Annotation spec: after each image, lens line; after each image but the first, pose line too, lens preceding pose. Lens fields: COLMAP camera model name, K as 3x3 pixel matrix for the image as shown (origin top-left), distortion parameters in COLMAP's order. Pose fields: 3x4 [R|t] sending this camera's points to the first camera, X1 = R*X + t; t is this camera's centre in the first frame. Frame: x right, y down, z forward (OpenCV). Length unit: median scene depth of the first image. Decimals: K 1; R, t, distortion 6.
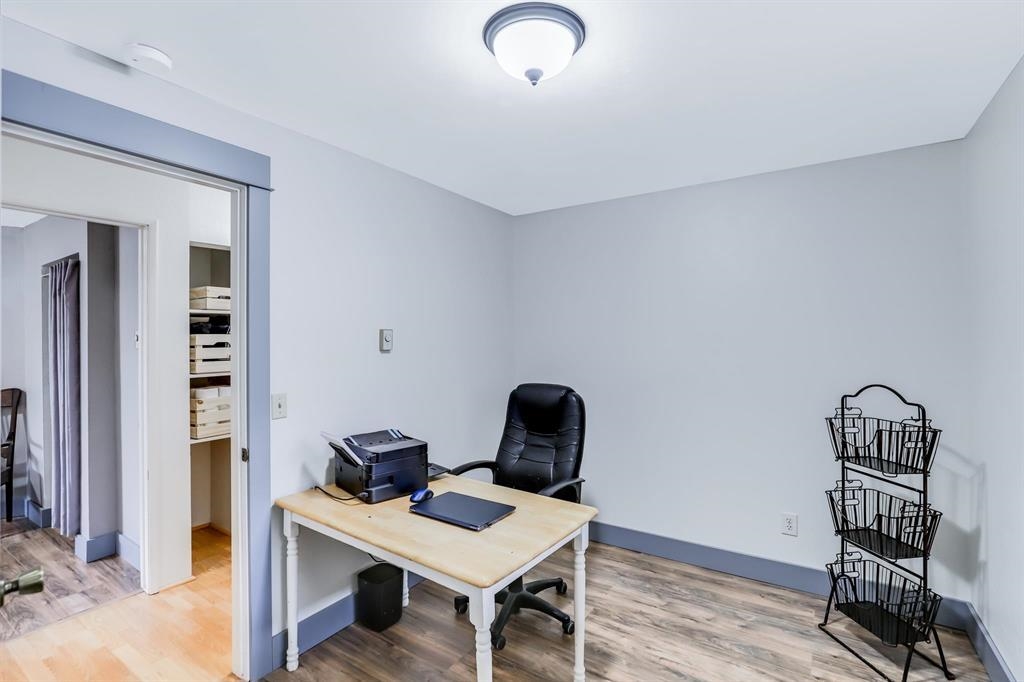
lens RADIAL K [[469.2, 0, 513.7], [0, 469.2, 338.3], [0, 0, 1]] dist [-0.005376, 0.003033]
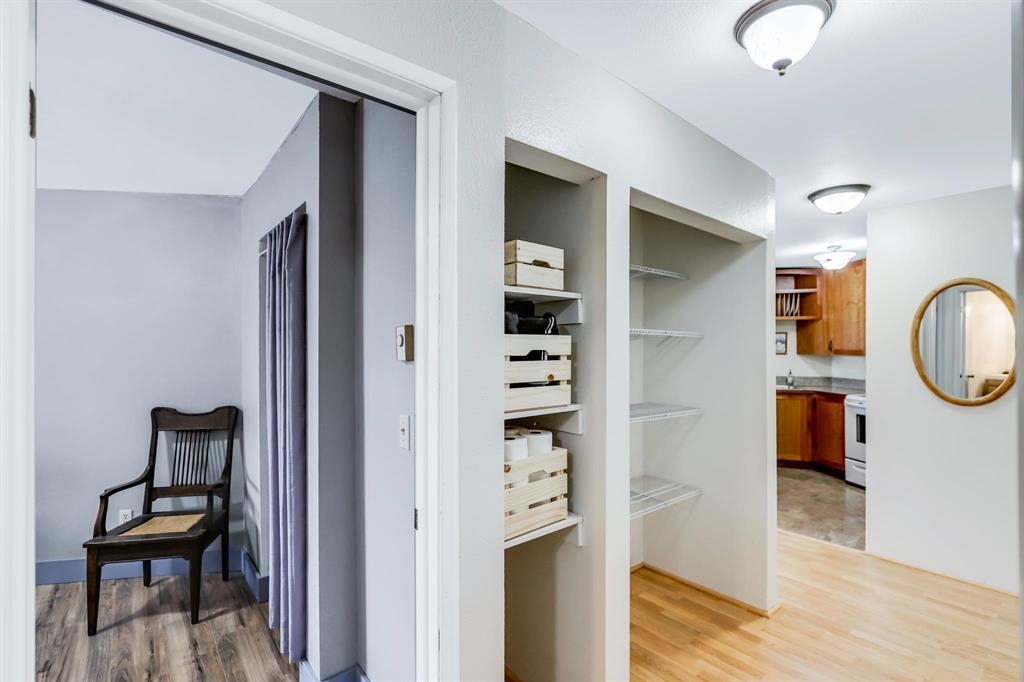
lens RADIAL K [[469.2, 0, 518.4], [0, 469.2, 341.5], [0, 0, 1]] dist [-0.005376, 0.003033]
pose [[0.957537, 0.003599, -0.288289, -0.458844], [-0.003381, 0.999993, 0.001256, -0.001729], [0.288292, -0.000228, 0.957542, 0.466641]]
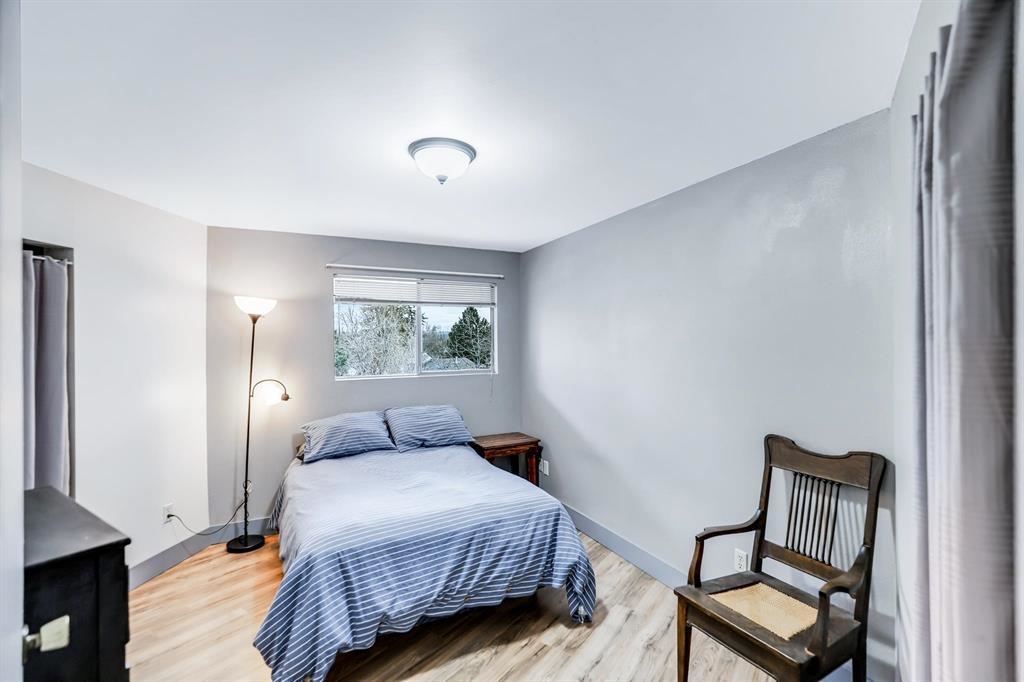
lens RADIAL K [[469.2, 0, 512.6], [0, 469.2, 341.7], [0, 0, 1]] dist [-0.005376, 0.003033]
pose [[-0.007346, 0.006338, -0.999953, -0.687549], [0.001952, 0.999978, 0.006324, -0.012802], [0.999971, -0.001905, -0.007358, 0.744847]]
